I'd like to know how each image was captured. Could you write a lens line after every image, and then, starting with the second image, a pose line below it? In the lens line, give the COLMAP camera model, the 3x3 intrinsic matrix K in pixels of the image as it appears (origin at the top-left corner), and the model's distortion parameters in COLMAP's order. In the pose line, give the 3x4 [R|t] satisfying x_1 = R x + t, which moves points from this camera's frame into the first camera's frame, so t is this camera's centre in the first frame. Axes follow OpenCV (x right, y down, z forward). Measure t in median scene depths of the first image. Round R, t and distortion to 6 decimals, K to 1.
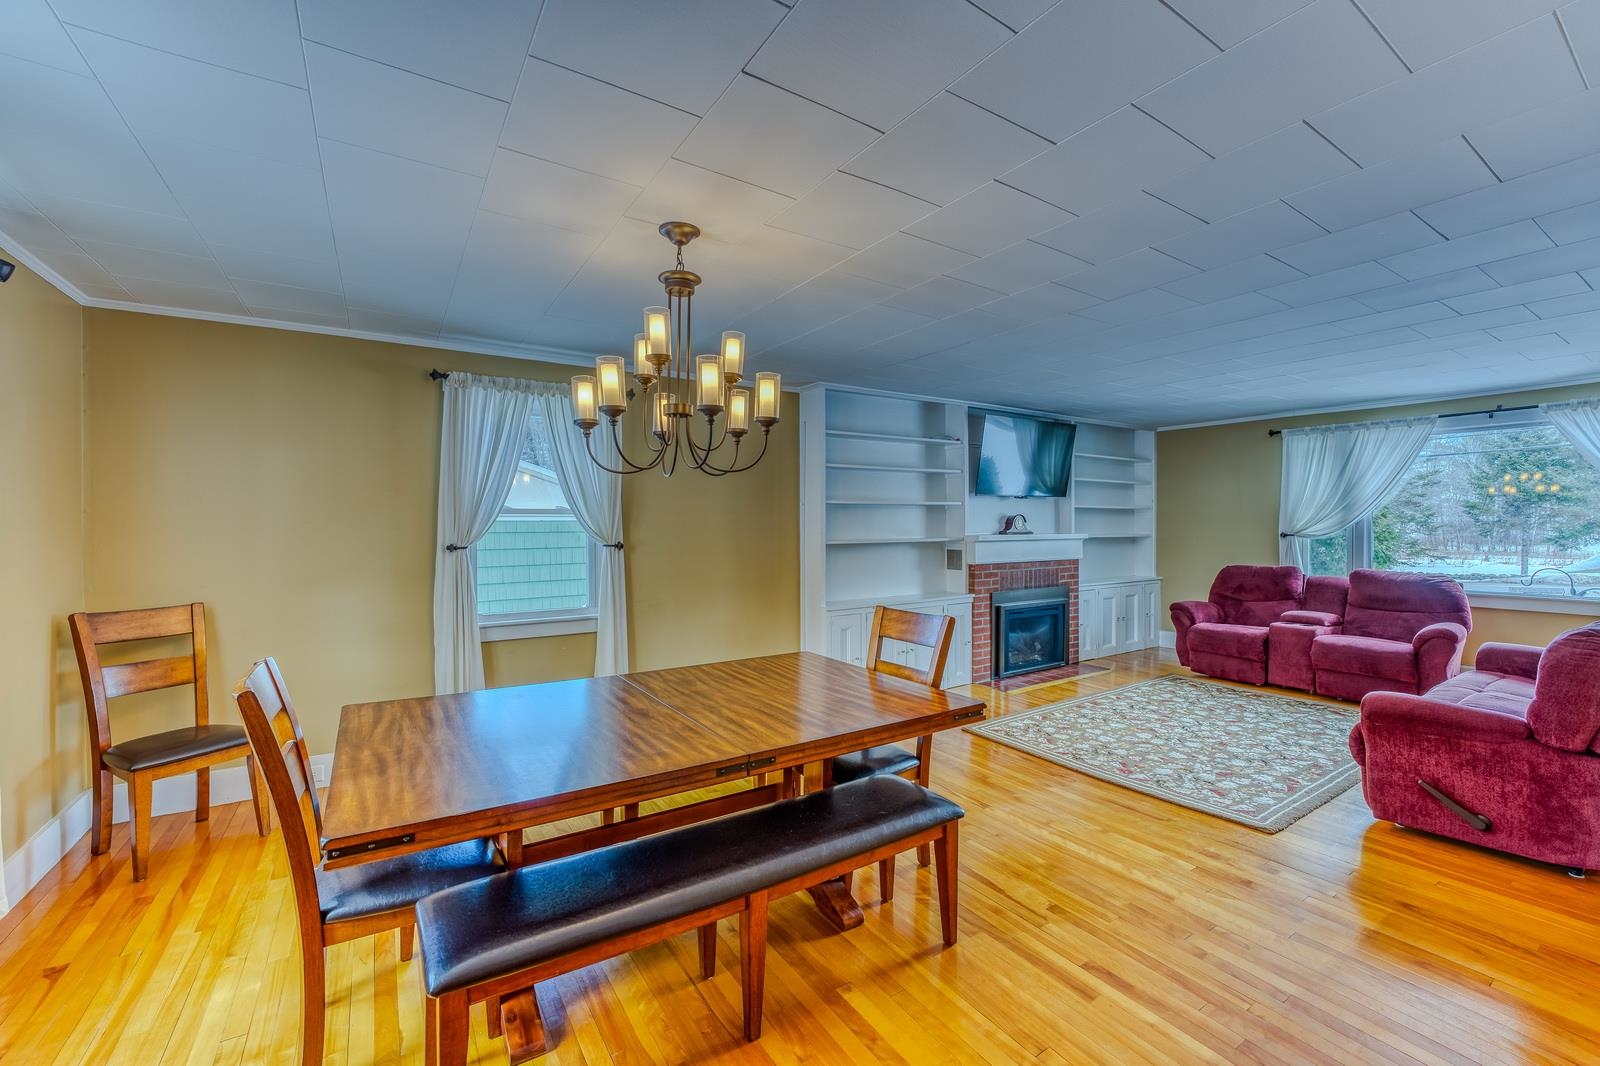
lens RADIAL K [[649.8, 0, 841.9], [0, 649.8, 522.2], [0, 0, 1]] dist [-0.018354, 0.001254]
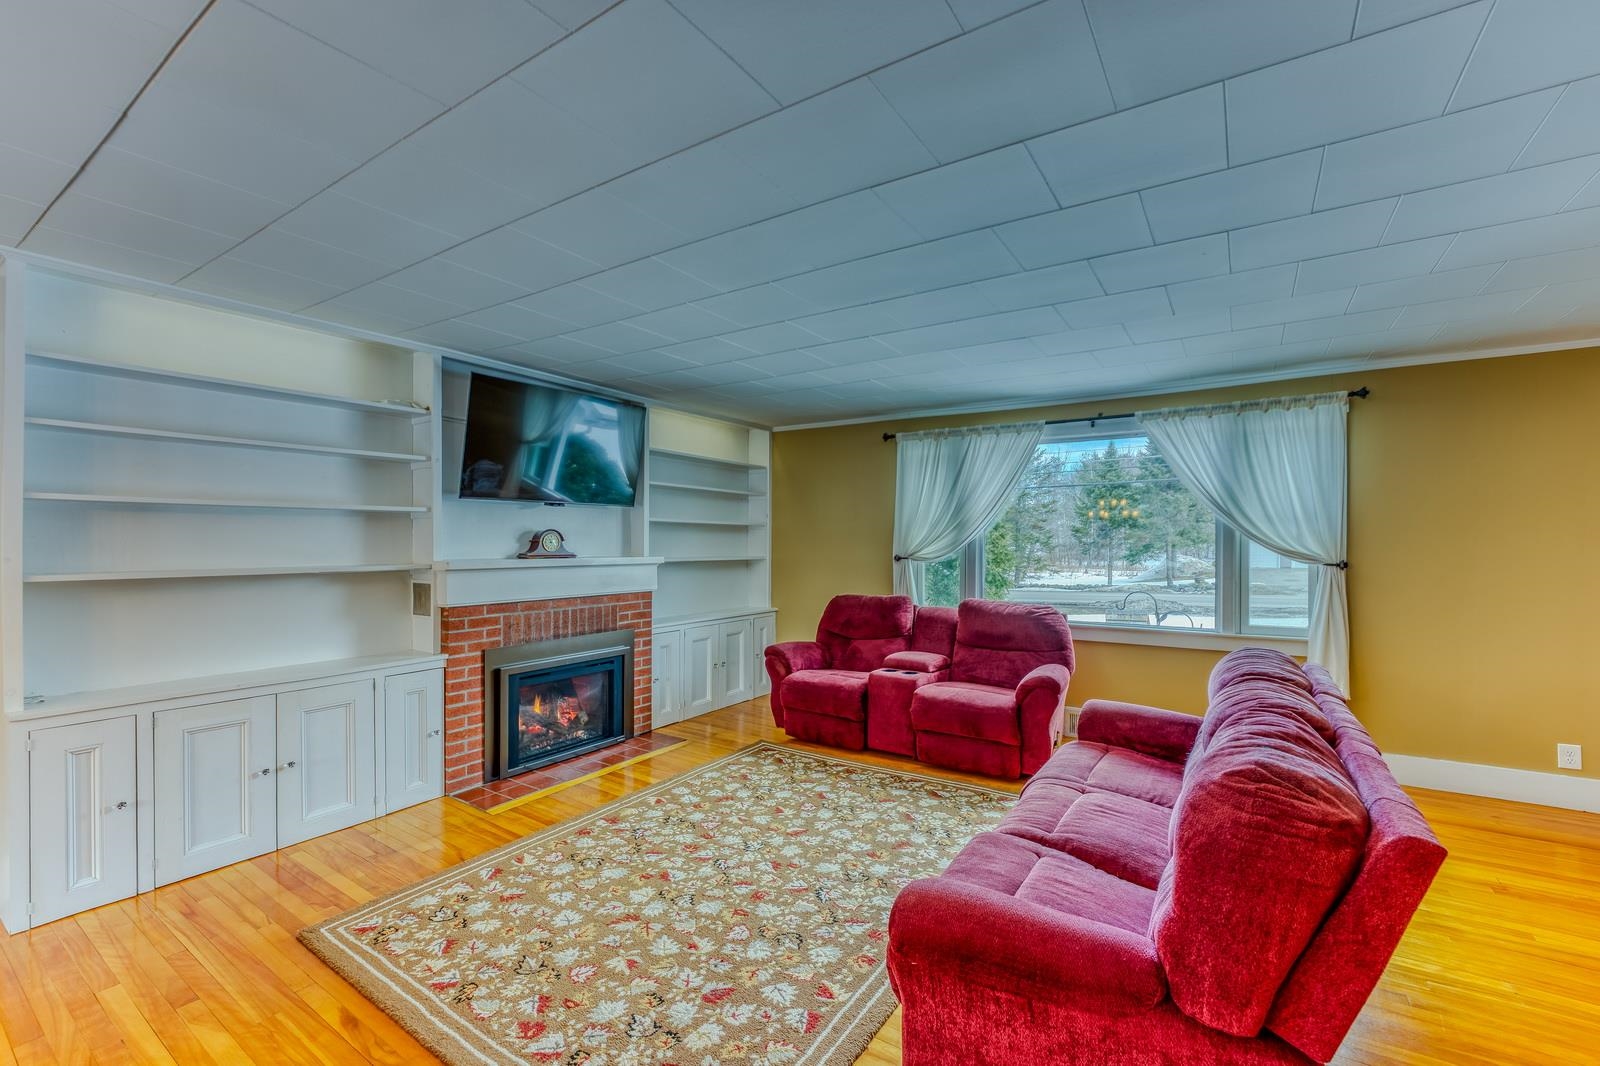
lens RADIAL K [[649.8, 0, 795.2], [0, 649.8, 534.3], [0, 0, 1]] dist [-0.018354, 0.001254]
pose [[0.933069, 0.009918, 0.359560, 0.289131], [-0.006648, 0.999925, -0.010330, -0.001340], [-0.359635, 0.007248, 0.933065, 0.289861]]
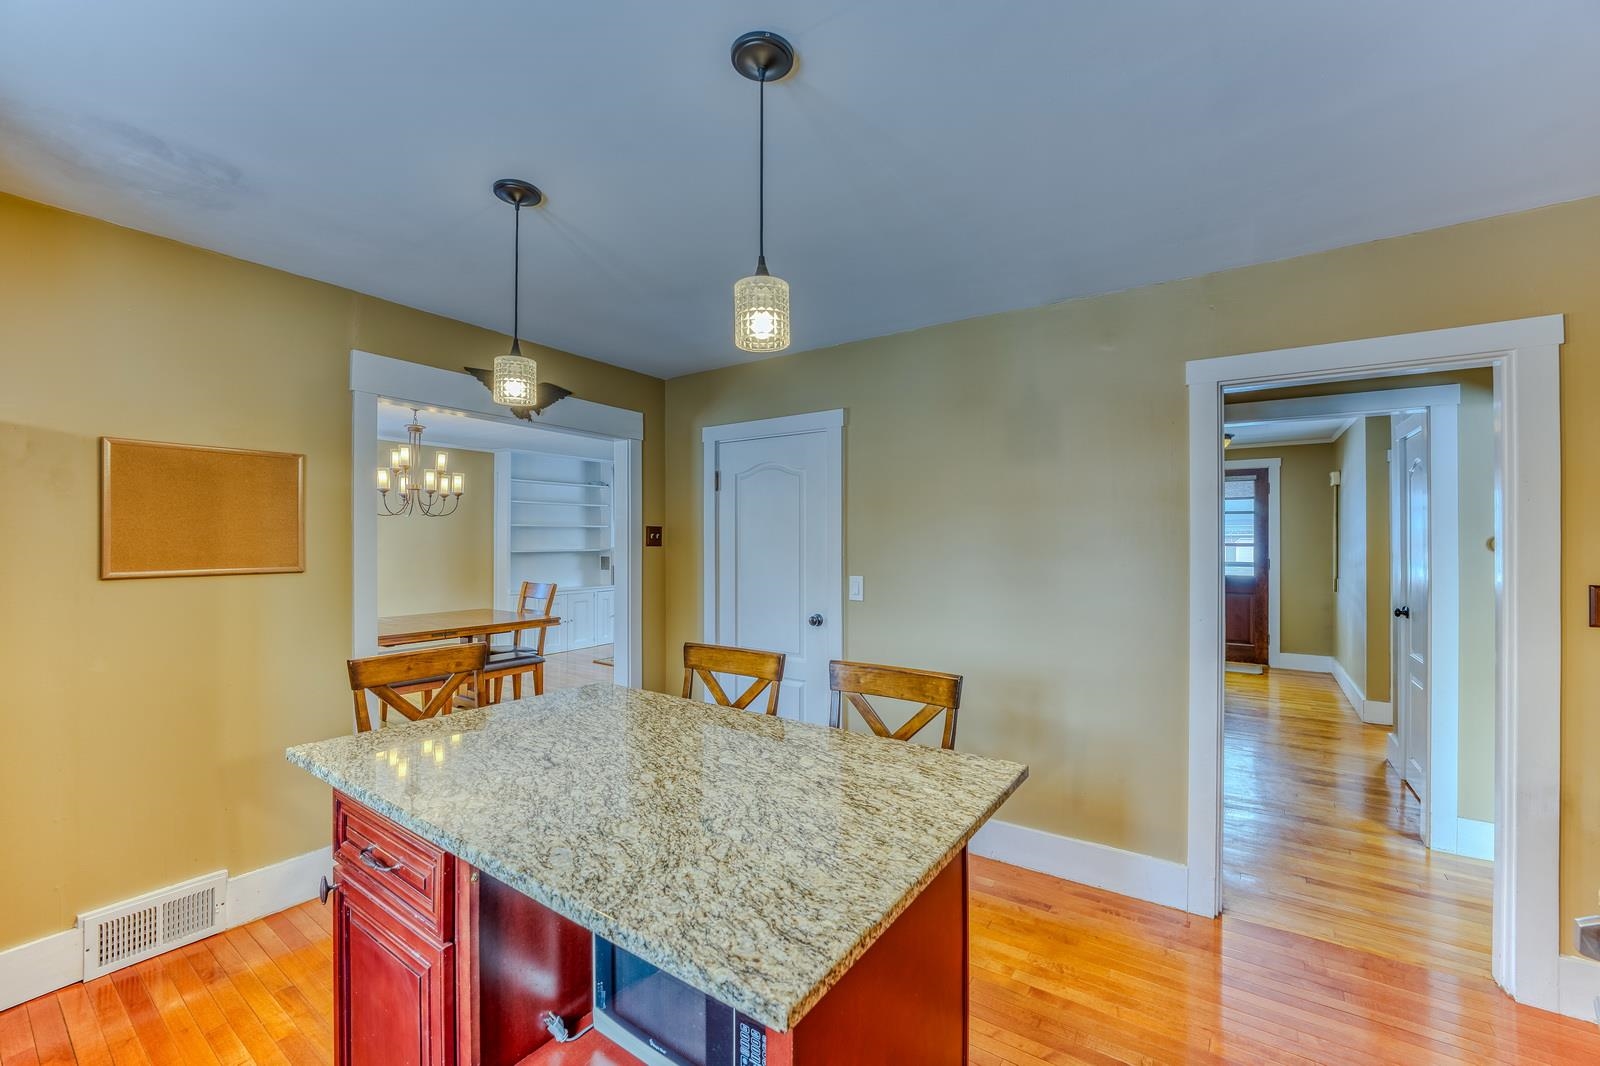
lens RADIAL K [[649.8, 0, 789.6], [0, 649.8, 536.0], [0, 0, 1]] dist [-0.018354, 0.001254]
pose [[0.951371, 0.006298, 0.307983, 0.116119], [-0.005040, 0.999975, -0.004880, -0.001104], [-0.308006, 0.003090, 0.951379, -0.598439]]
